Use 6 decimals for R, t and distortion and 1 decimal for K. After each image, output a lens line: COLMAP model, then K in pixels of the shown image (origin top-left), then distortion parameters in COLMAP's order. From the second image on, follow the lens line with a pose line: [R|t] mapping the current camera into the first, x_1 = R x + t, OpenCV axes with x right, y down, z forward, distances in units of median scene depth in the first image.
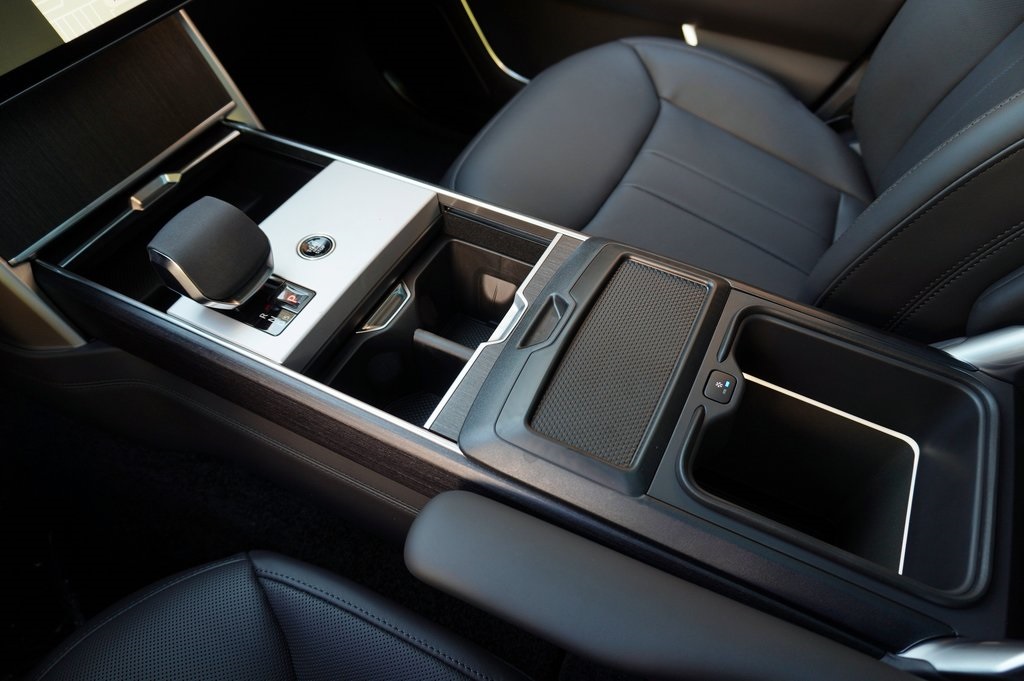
lens RADIAL K [[687.1, 0, 505.5], [0, 687.1, 339.4], [0, 0, 1]] dist [-0.035740, 0.026537]
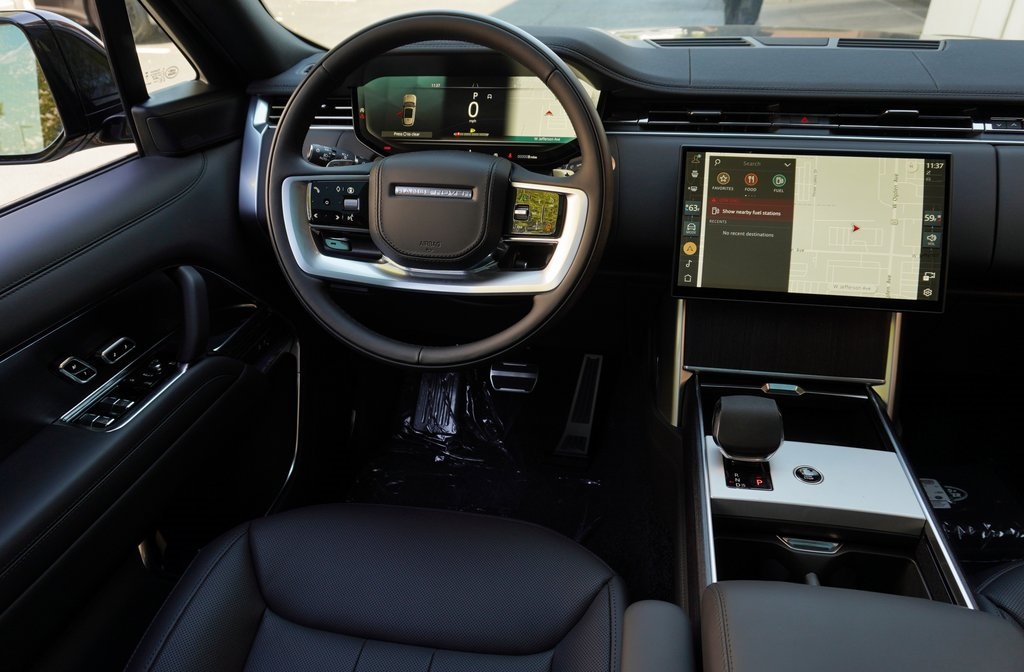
lens RADIAL K [[695.0, 0, 509.7], [0, 695.0, 335.7], [0, 0, 1]] dist [-0.055420, 0.053970]
pose [[0.284371, 0.467058, -0.837251, 0.543476], [-0.717506, 0.682896, 0.137252, -0.081647], [0.635860, 0.561702, 0.529313, -0.248926]]
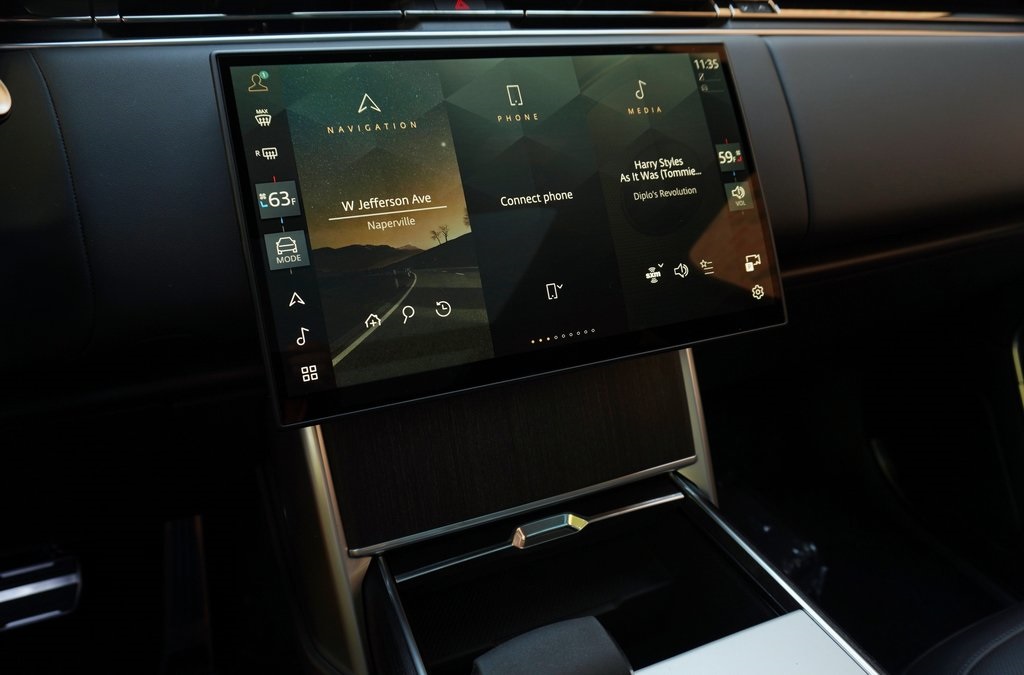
lens RADIAL K [[695.0, 0, 509.7], [0, 695.0, 337.2], [0, 0, 1]] dist [-0.055420, 0.053970]
pose [[0.761968, 0.295212, -0.576415, -0.177966], [-0.498867, 0.835119, -0.231748, -0.208246], [0.412960, 0.464139, 0.783606, 0.298136]]
